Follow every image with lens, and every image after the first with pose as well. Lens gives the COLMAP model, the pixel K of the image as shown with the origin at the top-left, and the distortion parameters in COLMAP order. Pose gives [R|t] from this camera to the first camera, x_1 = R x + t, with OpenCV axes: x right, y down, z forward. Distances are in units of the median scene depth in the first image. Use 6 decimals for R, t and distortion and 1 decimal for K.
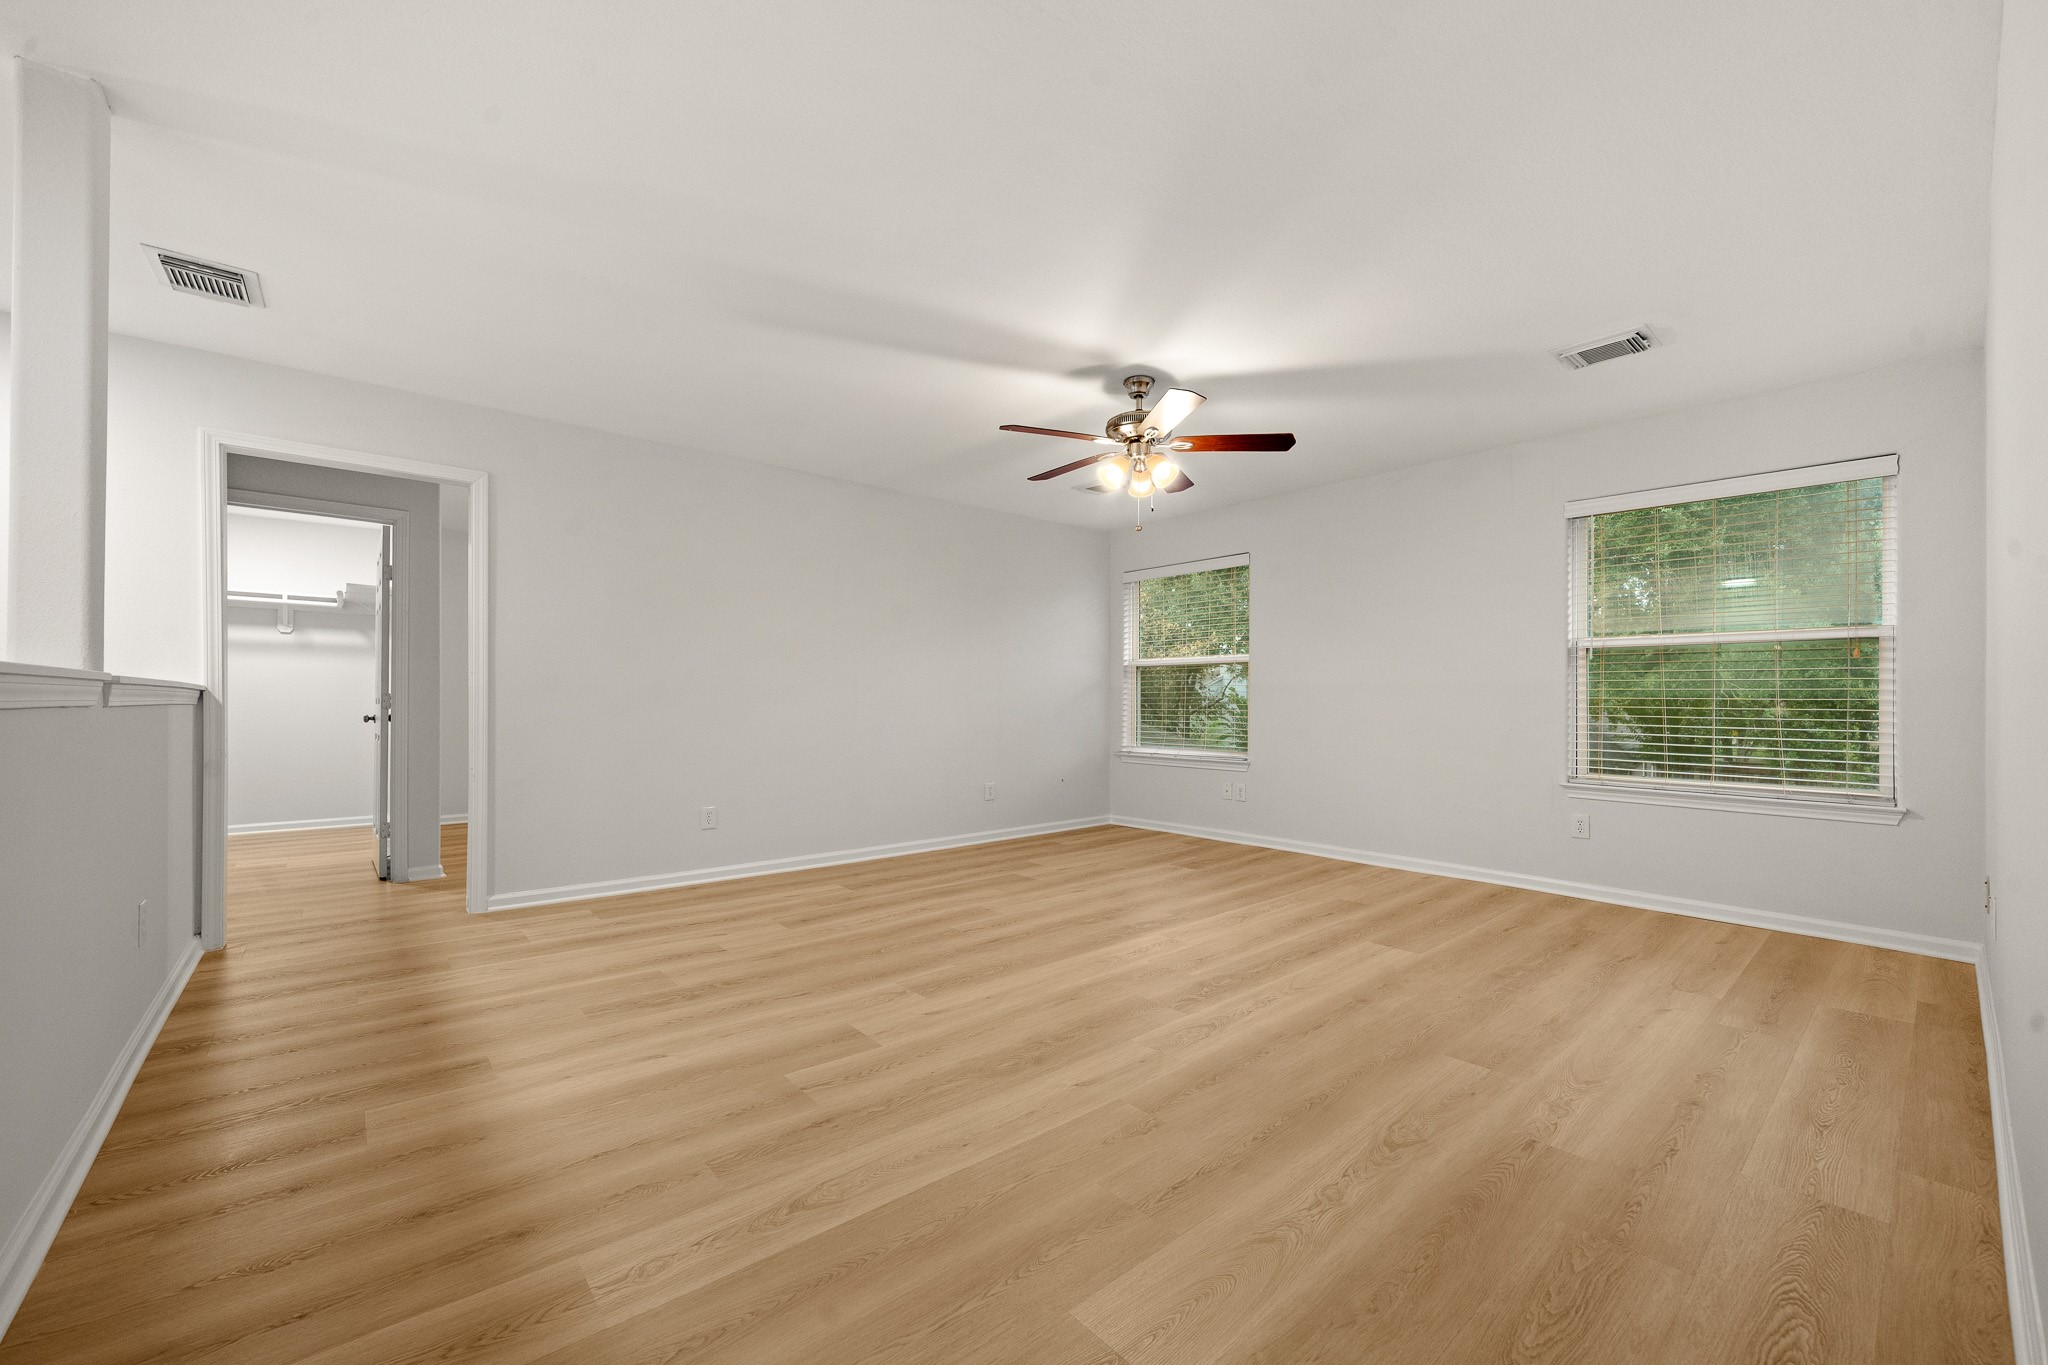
lens RADIAL K [[812.3, 0, 1027.3], [0, 812.3, 688.4], [0, 0, 1]] dist [-0.009942, 0.000323]
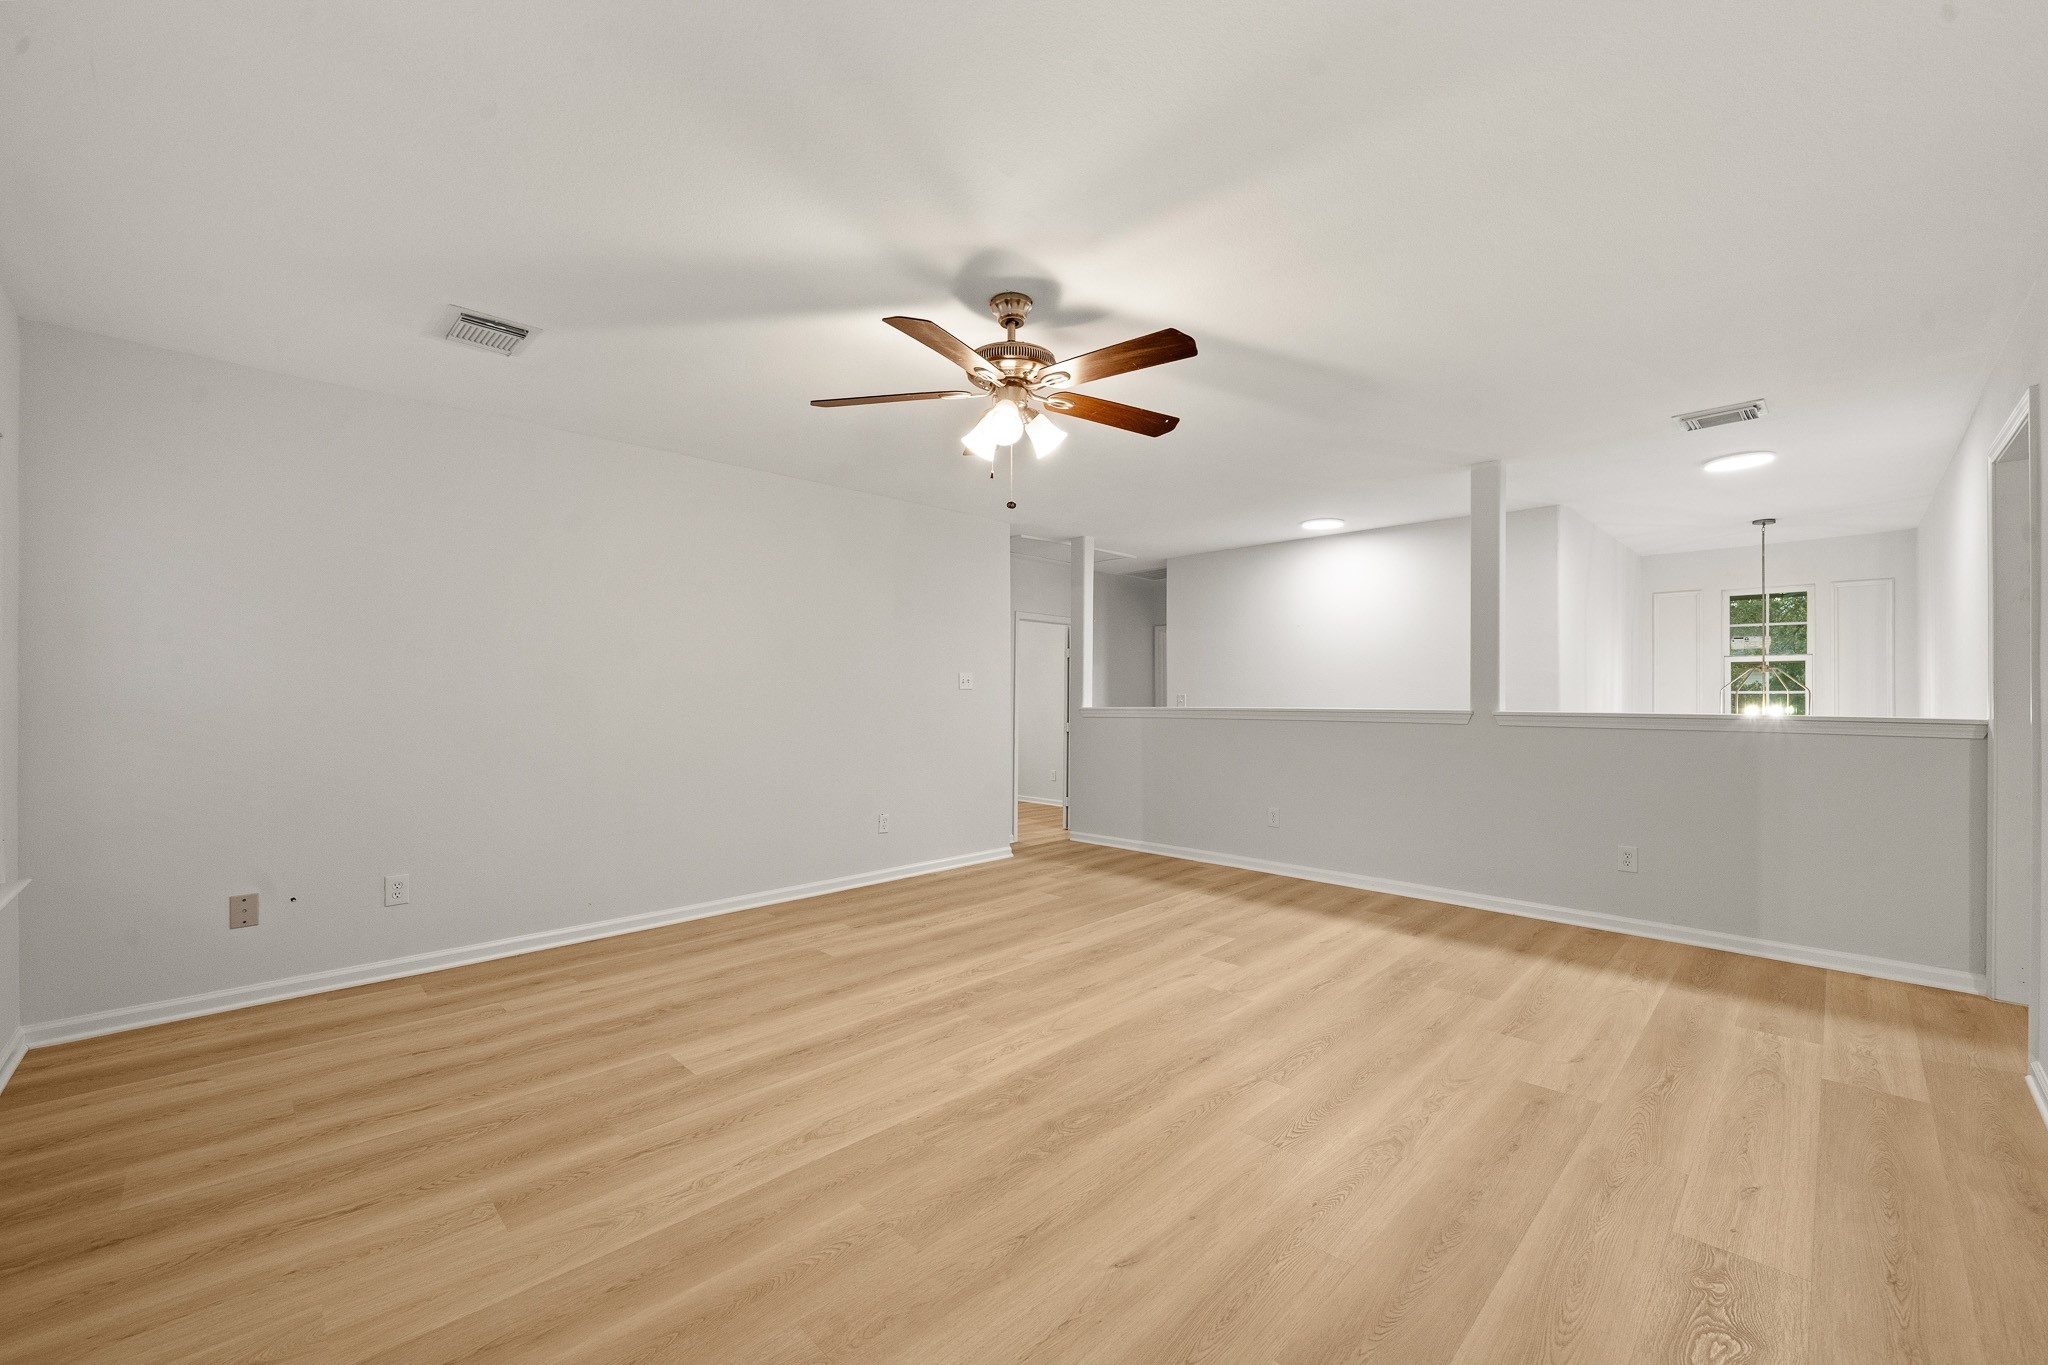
lens RADIAL K [[812.3, 0, 1021.8], [0, 812.3, 688.8], [0, 0, 1]] dist [-0.009942, 0.000323]
pose [[-0.997850, -0.003168, -0.065468, 0.213895], [-0.001817, 0.999784, -0.020691, -0.021622], [0.065519, -0.020528, -0.997640, 2.102231]]
